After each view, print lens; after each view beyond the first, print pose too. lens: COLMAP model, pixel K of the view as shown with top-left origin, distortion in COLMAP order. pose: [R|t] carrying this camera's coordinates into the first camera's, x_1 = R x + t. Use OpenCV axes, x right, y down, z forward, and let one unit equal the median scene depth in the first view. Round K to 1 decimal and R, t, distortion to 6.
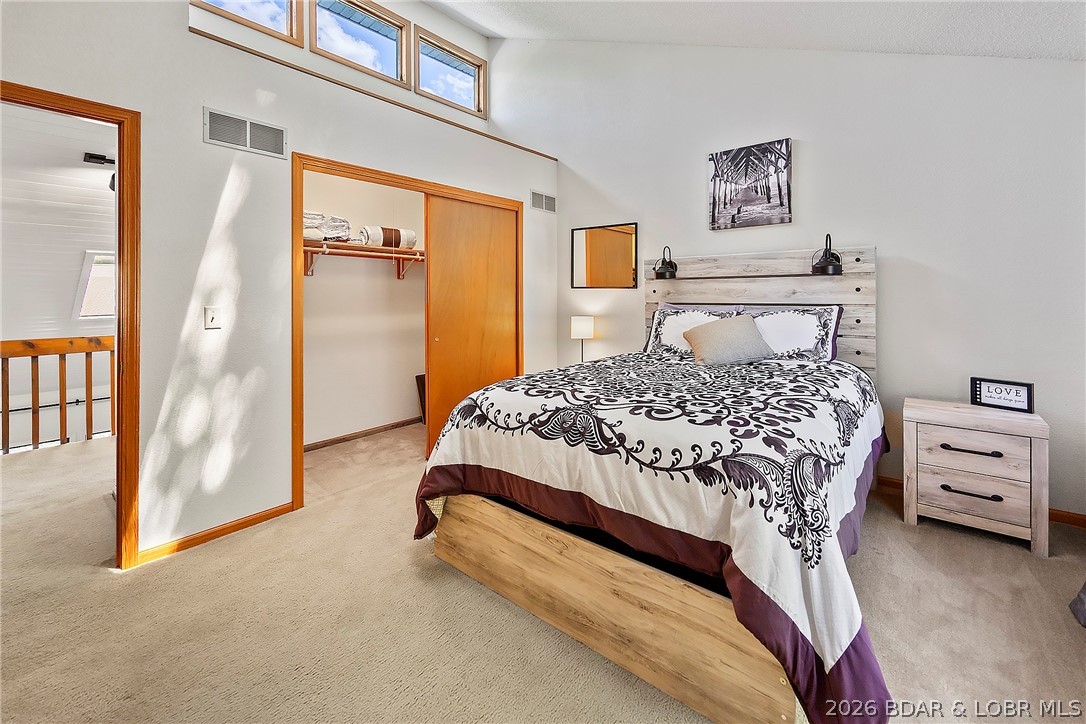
lens RADIAL K [[458.7, 0, 577.9], [0, 458.7, 290.8], [0, 0, 1]] dist [-0.004442, 0.000737]
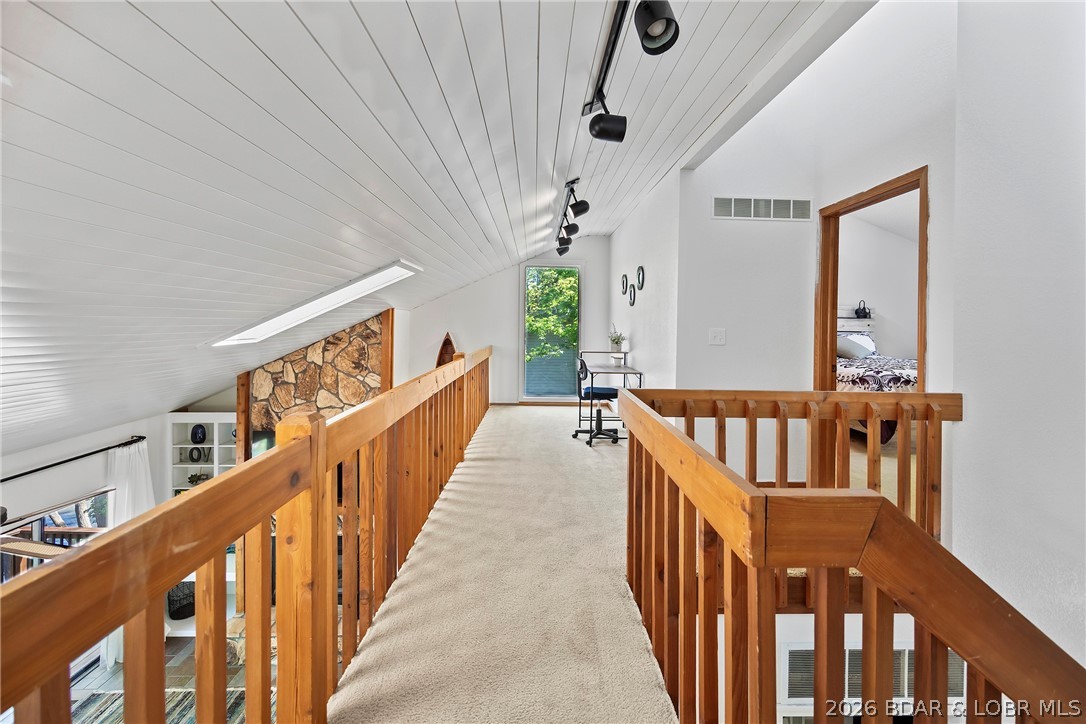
lens RADIAL K [[422.8, 0, 551.5], [0, 422.8, 326.4], [0, 0, 1]] dist [-0.002720, -0.000268]
pose [[0.776845, 0.011553, 0.629586, -2.541825], [-0.022606, 0.999699, 0.009550, 0.025349], [-0.629286, -0.021651, 0.776872, 0.445757]]
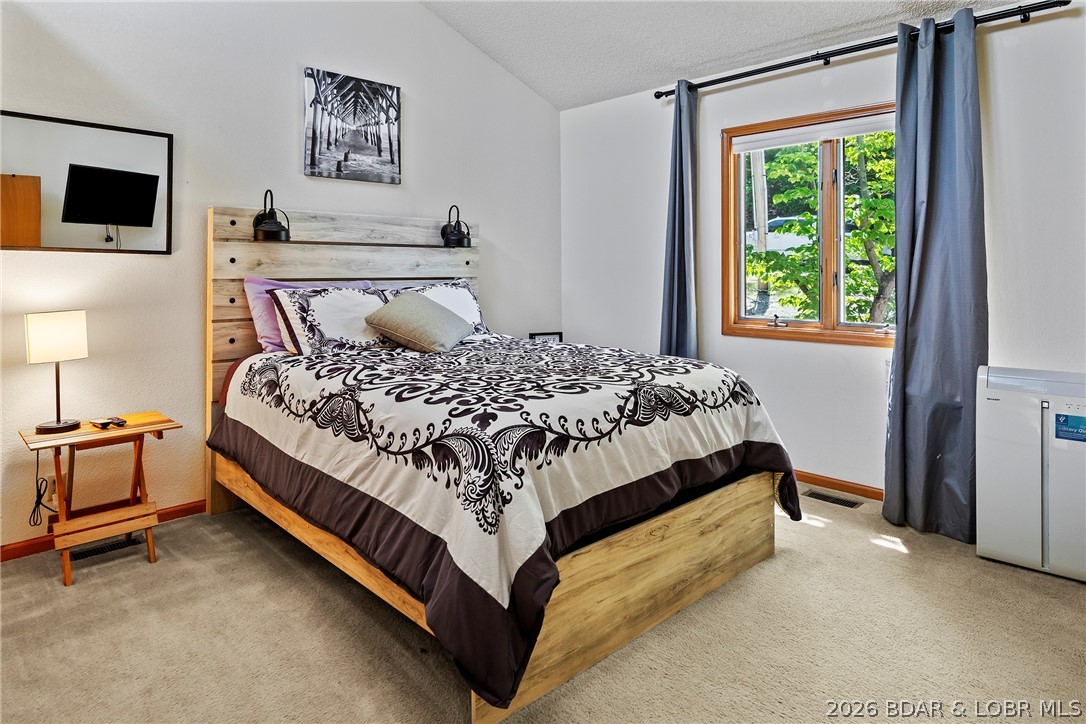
lens RADIAL K [[656.0, 0, 554.2], [0, 656.0, 264.9], [0, 0, 1]] dist [-0.002405, 0.000205]
pose [[0.127098, 0.013893, 0.991793, -1.054694], [-0.008358, 0.999881, -0.012935, 0.024673], [-0.991855, -0.006646, 0.127199, 0.791772]]
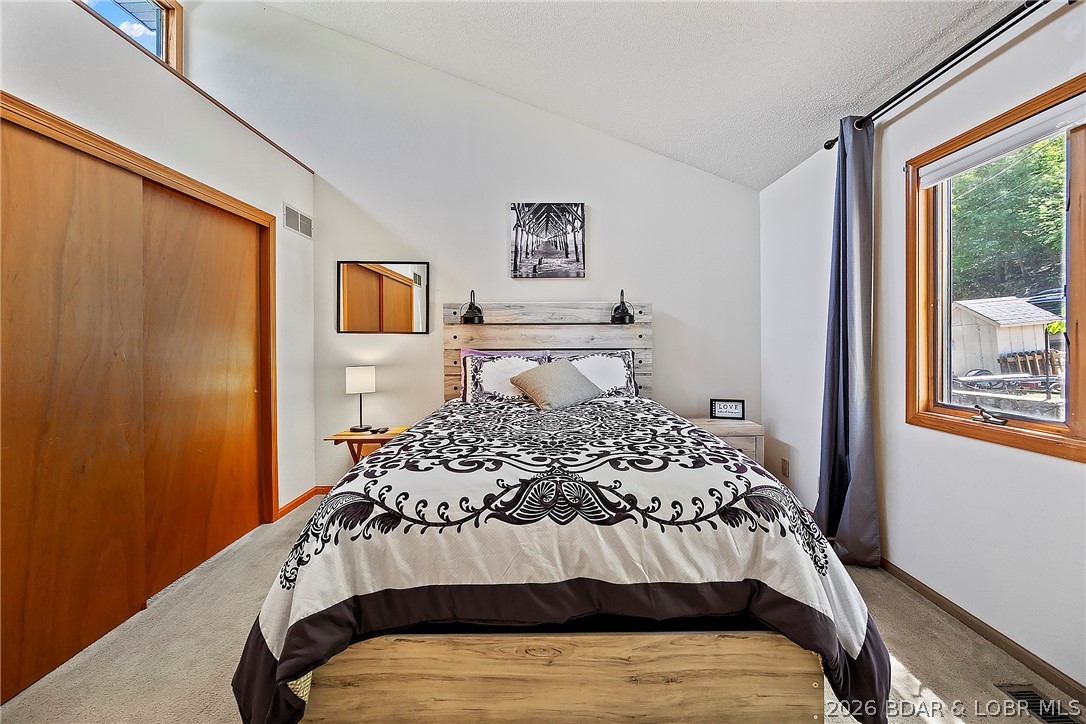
lens RADIAL K [[422.8, 0, 554.5], [0, 422.8, 342.6], [0, 0, 1]] dist [-0.002720, -0.000268]
pose [[0.779461, 0.000496, 0.626451, -0.365443], [-0.003980, 0.999983, 0.004160, 0.013289], [-0.626439, -0.005736, 0.779450, 0.324962]]
